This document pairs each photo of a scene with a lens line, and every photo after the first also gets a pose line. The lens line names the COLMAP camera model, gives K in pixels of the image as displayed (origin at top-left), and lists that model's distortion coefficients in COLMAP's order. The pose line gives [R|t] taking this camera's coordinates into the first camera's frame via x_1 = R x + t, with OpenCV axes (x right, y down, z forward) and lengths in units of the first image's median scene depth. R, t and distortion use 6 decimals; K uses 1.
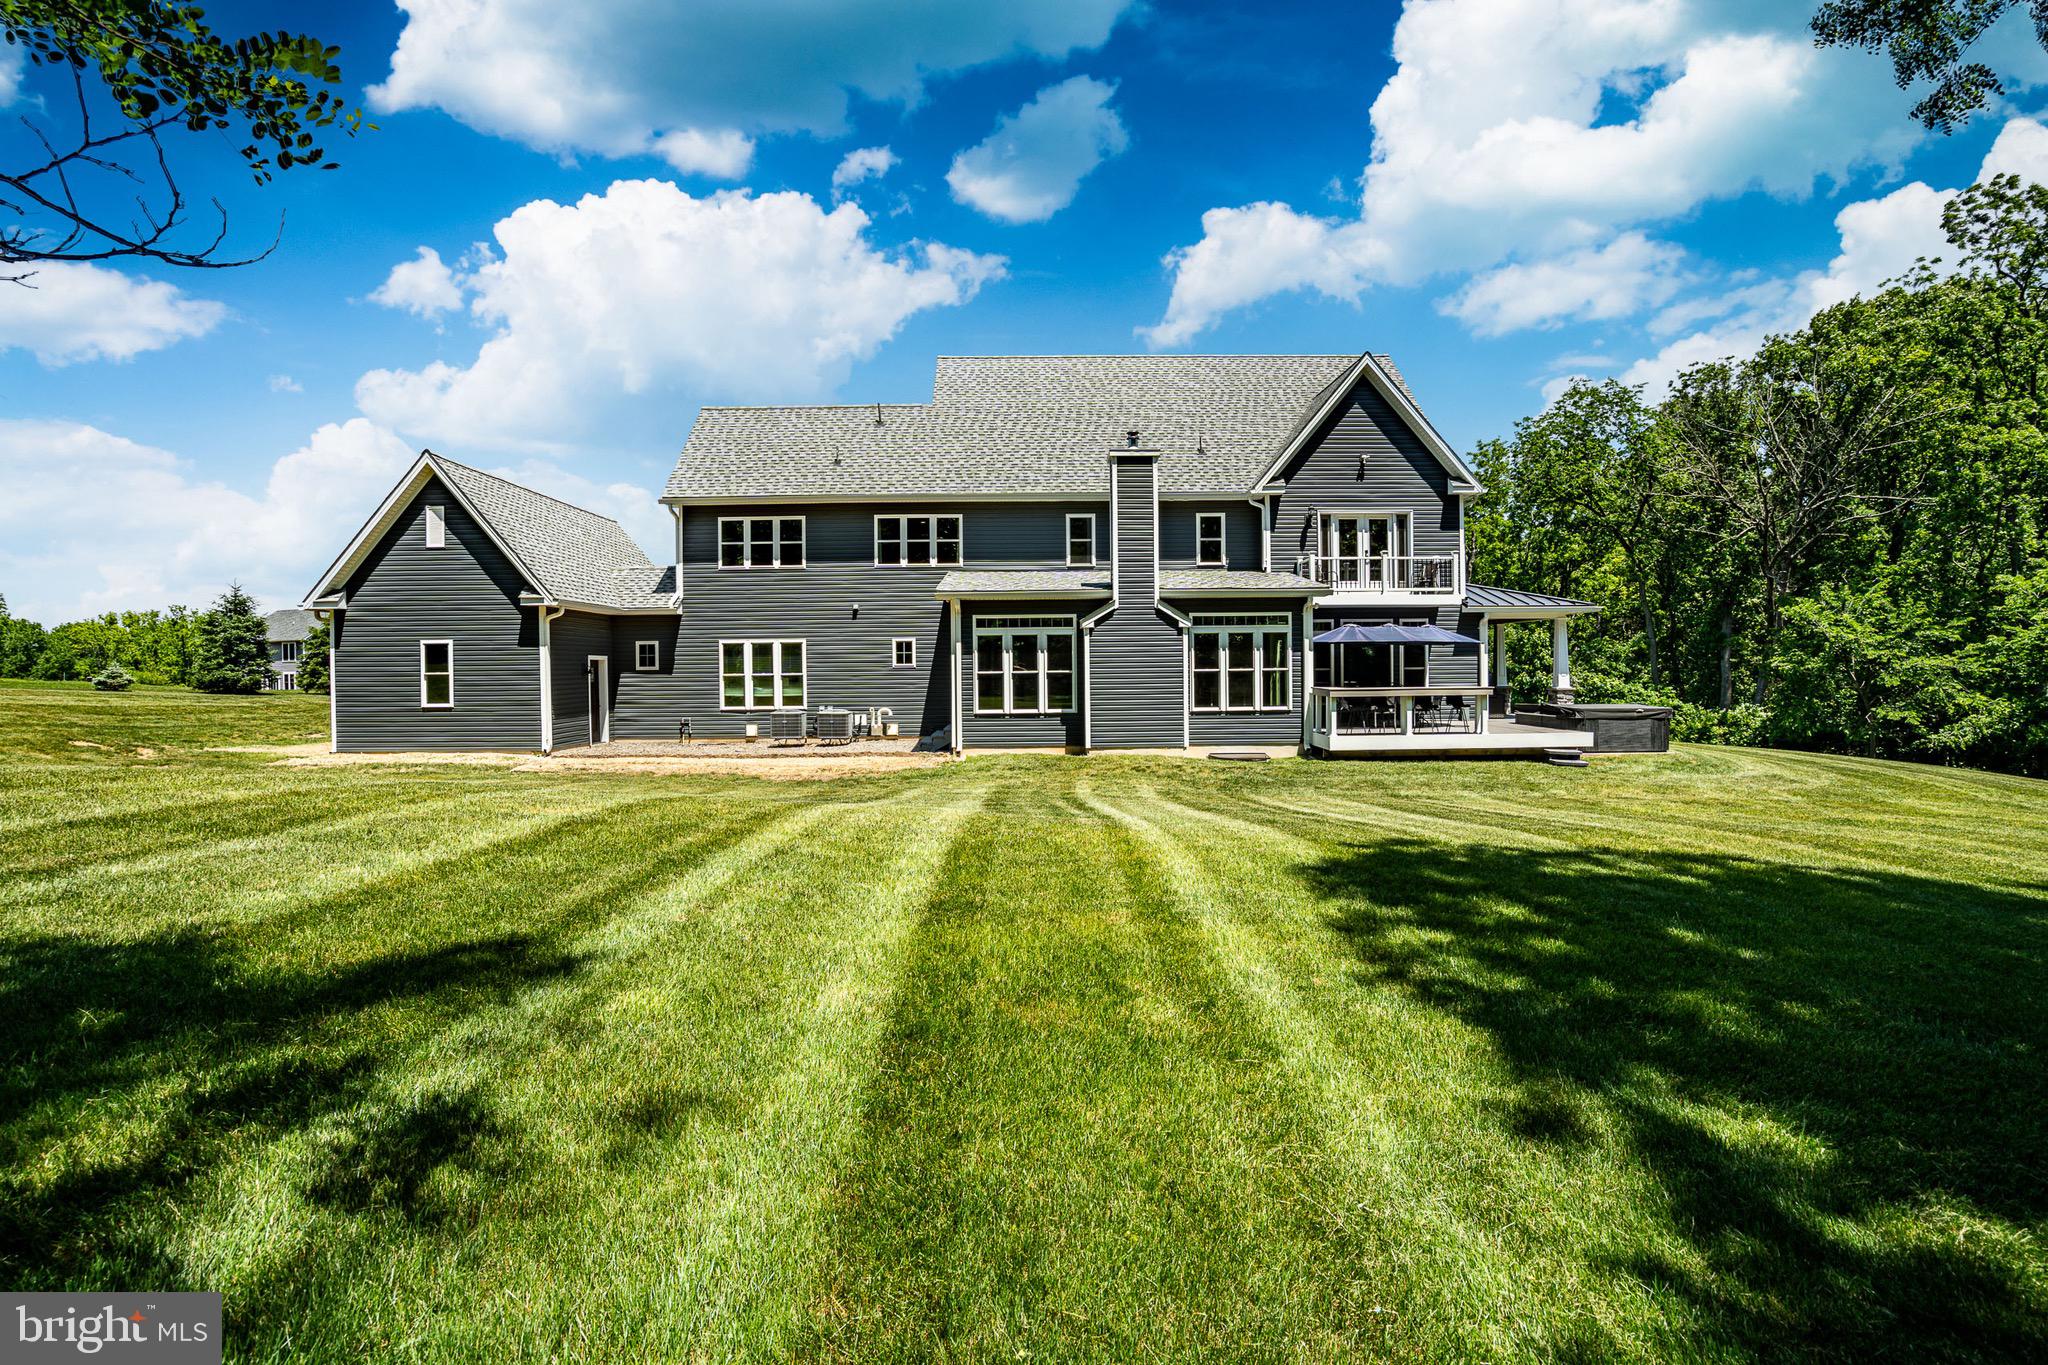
lens RADIAL K [[951.0, 0, 1024.0], [0, 951.0, 682.5], [0, 0, 1]] dist [-0.060178, 0.015855]
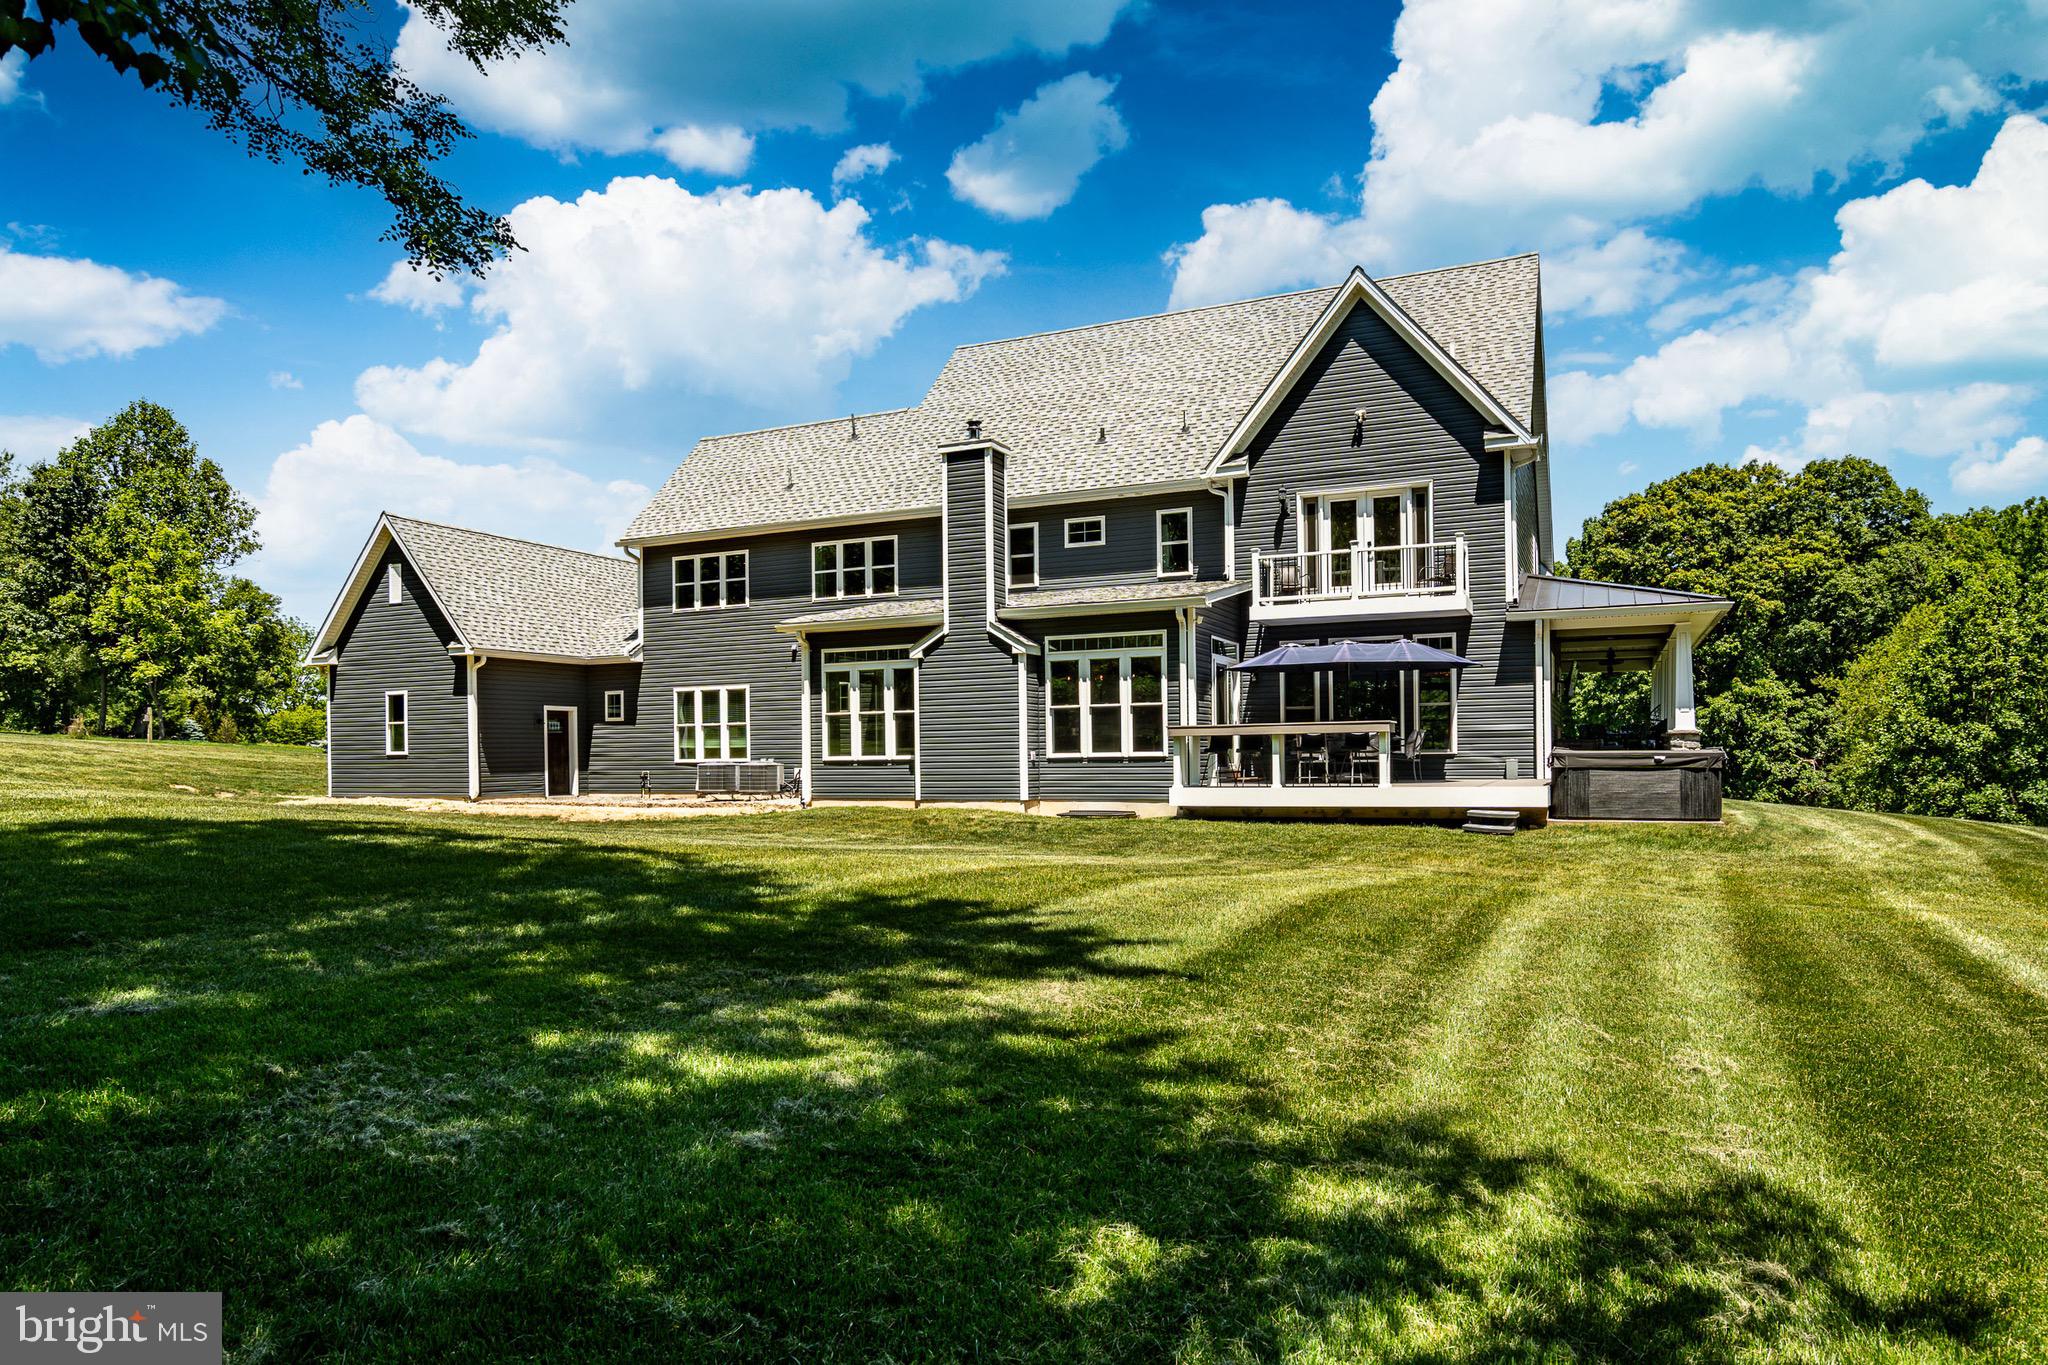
lens RADIAL K [[1281.8, 0, 1025.8], [0, 1281.8, 764.6], [0, 0, 1]] dist [-0.043920, 0.000357]
pose [[0.903368, 0.001795, -0.428863, 0.551892], [-0.003512, 0.999989, -0.003212, 0.034700], [0.428852, 0.004408, 0.903364, 0.006172]]
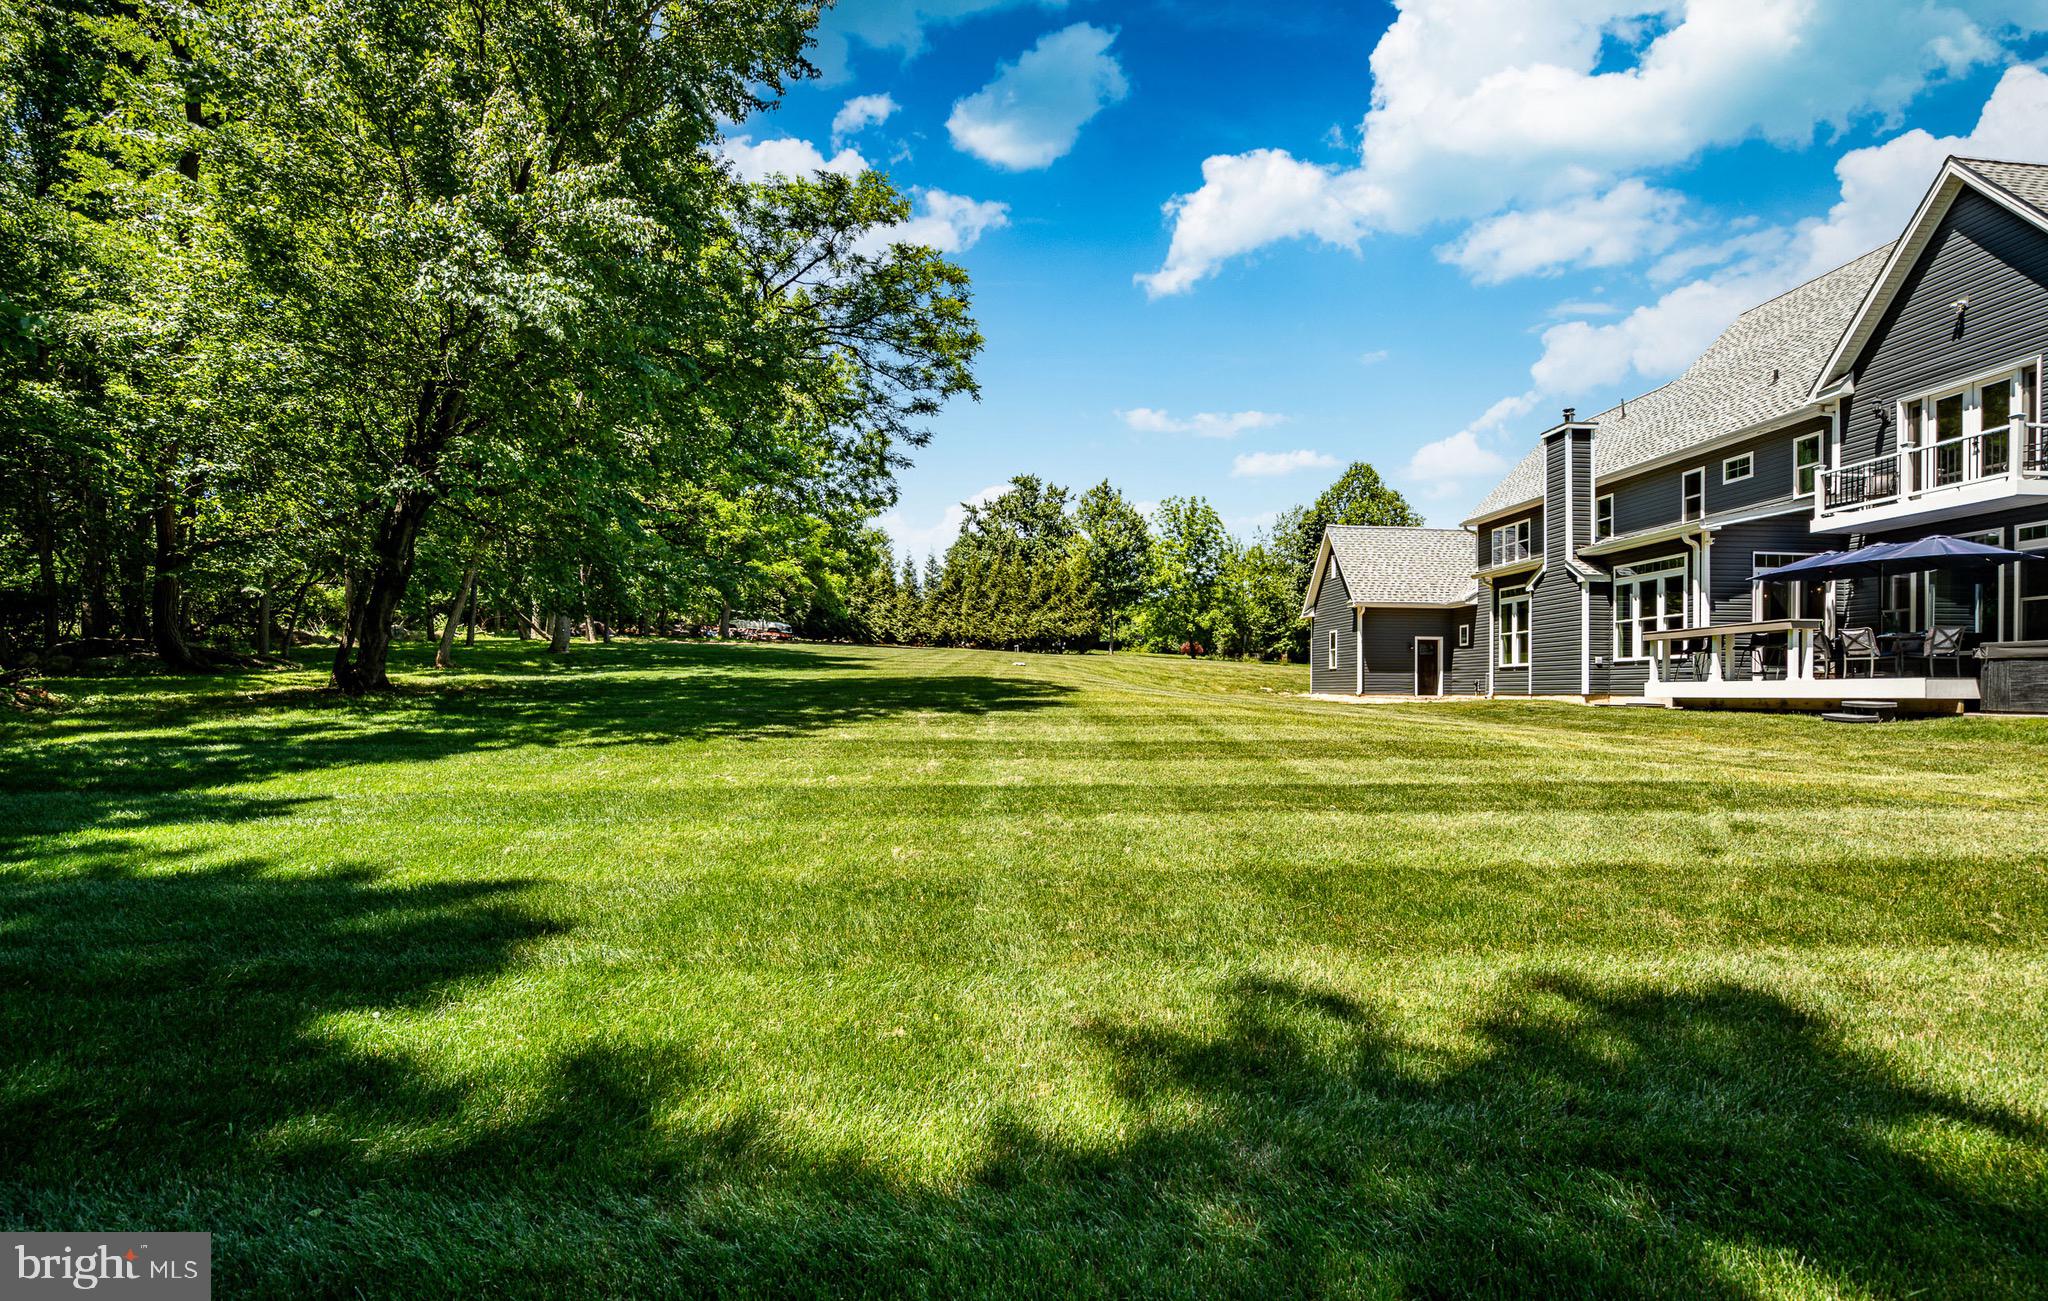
lens RADIAL K [[984.3, 0, 1054.4], [0, 984.3, 682.2], [0, 0, 1]] dist [0.001743, 0.001042]
pose [[0.091784, -0.000671, -0.995779, 1.040498], [-0.019507, 0.999807, -0.002471, 0.058822], [0.995588, 0.019651, 0.091753, 0.263170]]
